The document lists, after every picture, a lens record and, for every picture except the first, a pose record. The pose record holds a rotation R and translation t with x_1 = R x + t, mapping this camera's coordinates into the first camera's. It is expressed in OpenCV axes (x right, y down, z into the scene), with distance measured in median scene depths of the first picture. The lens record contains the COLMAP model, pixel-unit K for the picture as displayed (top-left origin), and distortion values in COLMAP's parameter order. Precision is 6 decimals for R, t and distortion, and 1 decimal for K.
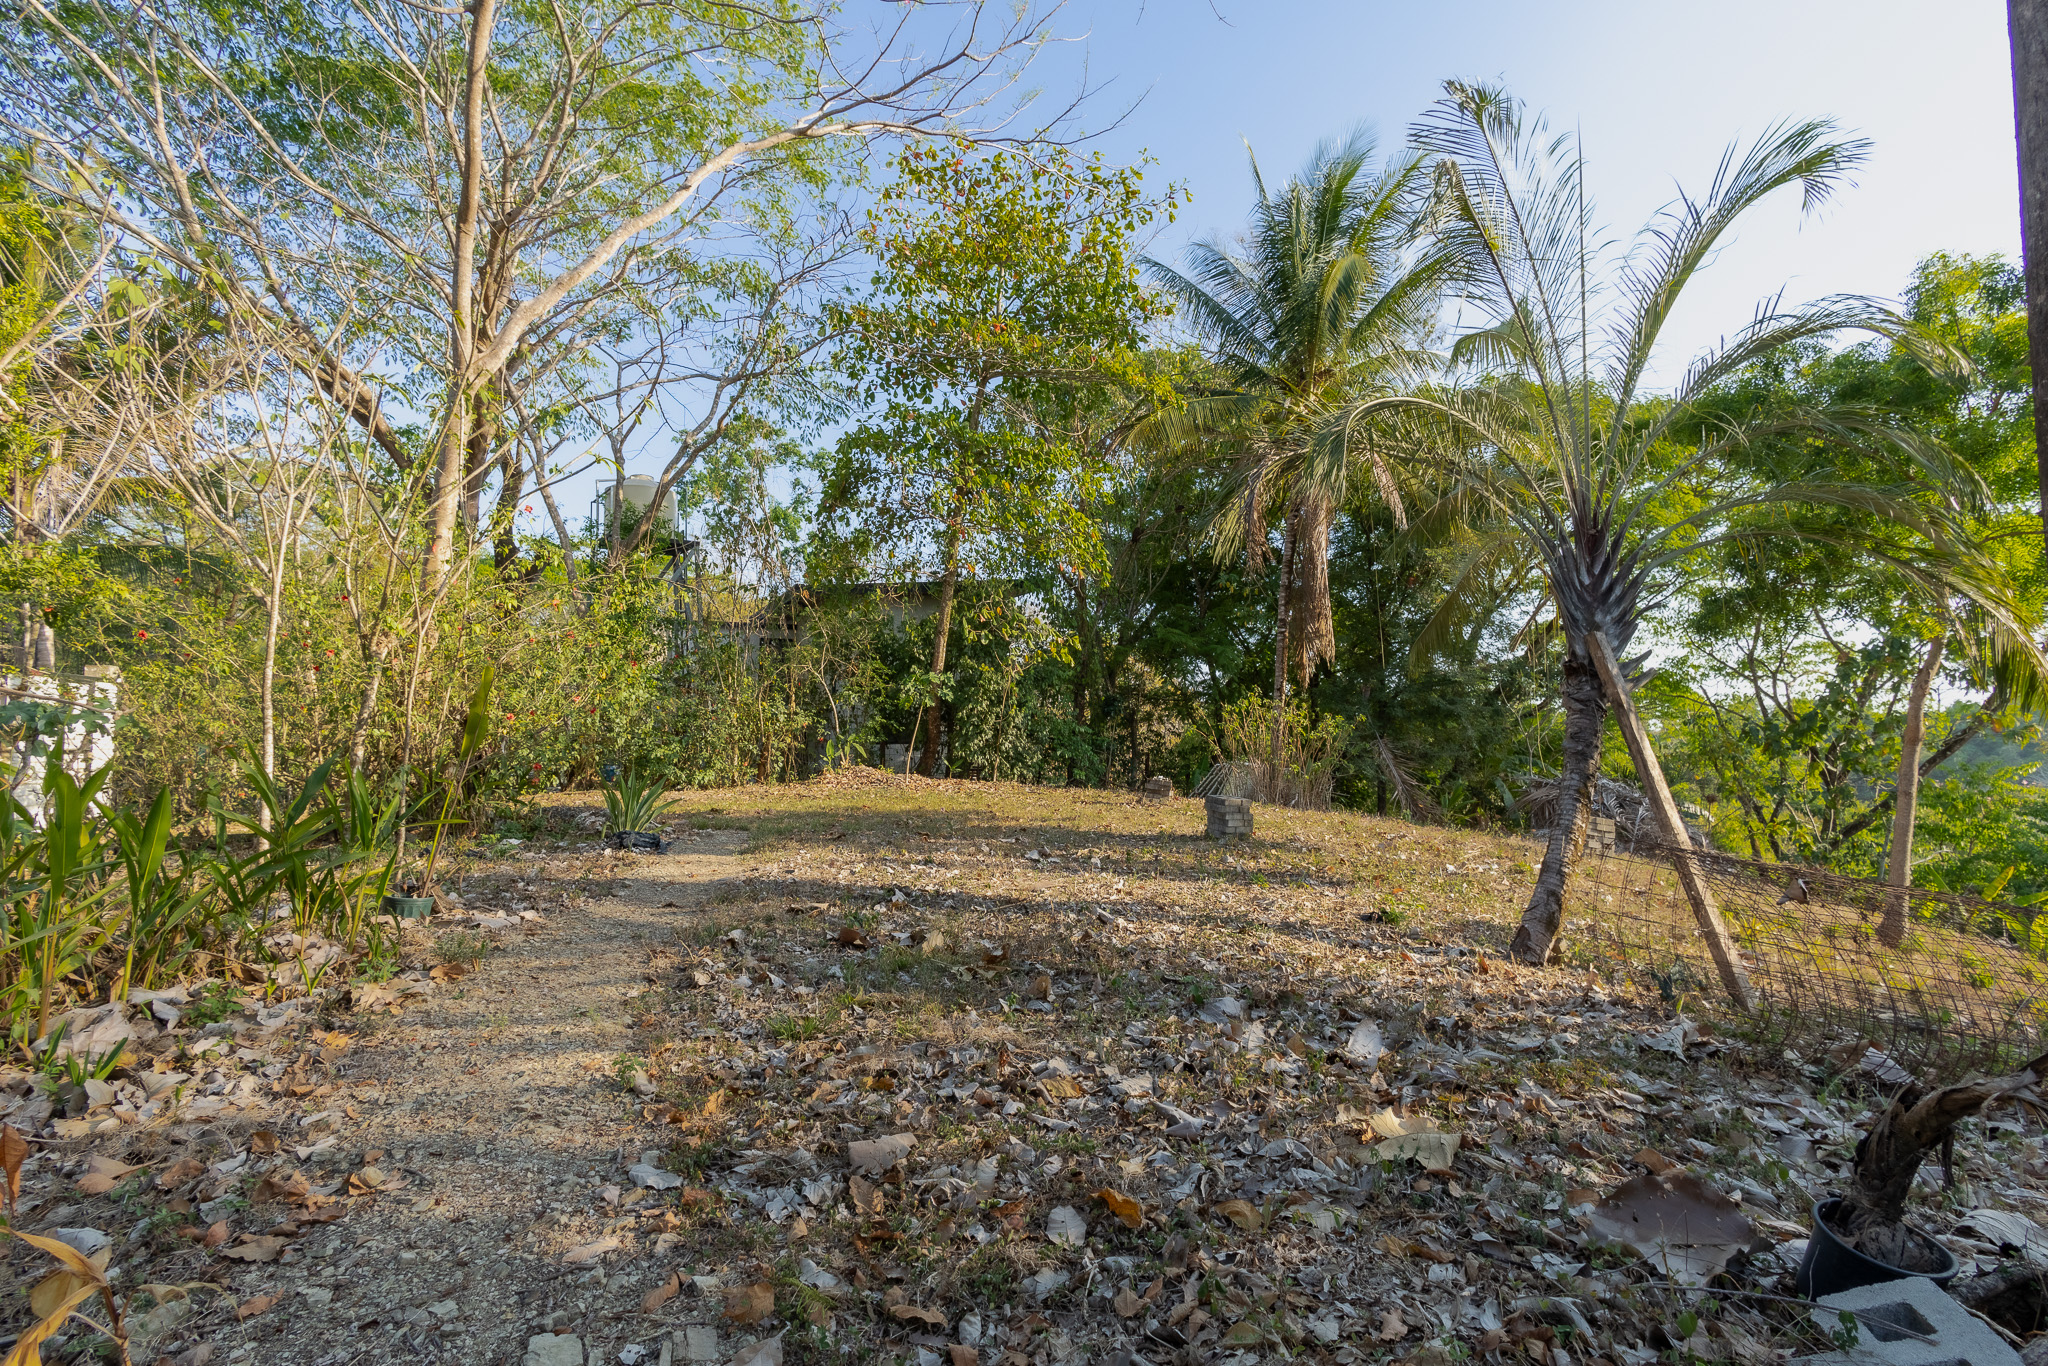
lens RADIAL K [[956.3, 0, 1023.4], [0, 956.3, 687.0], [0, 0, 1]] dist [0.004786, 0.001543]
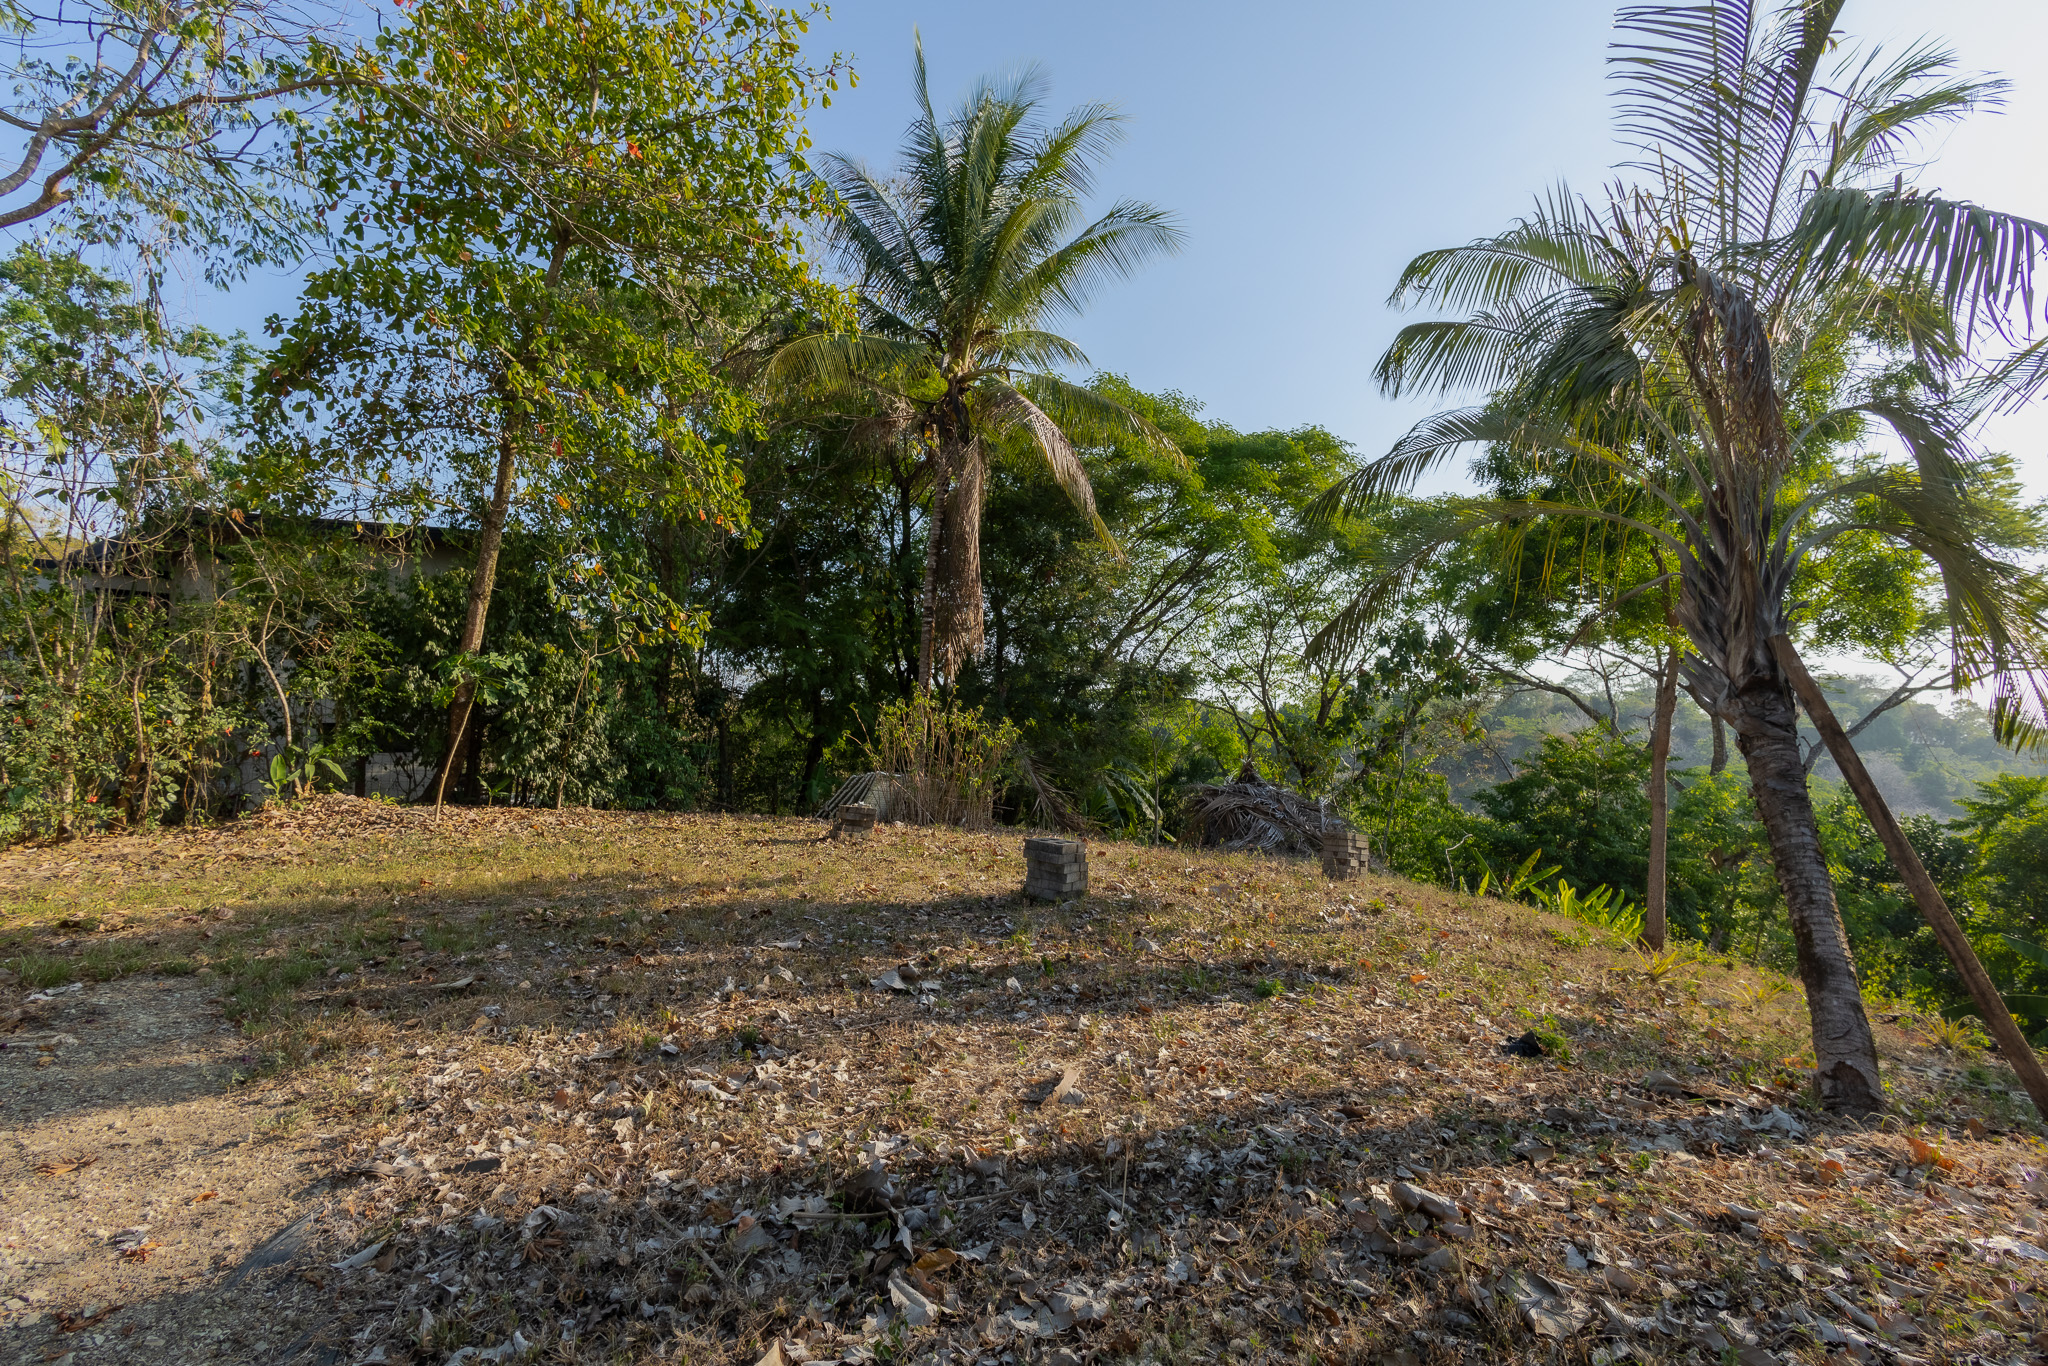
lens RADIAL K [[956.3, 0, 1022.7], [0, 956.3, 684.7], [0, 0, 1]] dist [0.004786, 0.001543]
pose [[0.863998, 0.021146, 0.503051, -0.093333], [-0.023359, 0.999725, -0.001904, -0.000630], [-0.502953, -0.010106, 0.864255, 0.203912]]
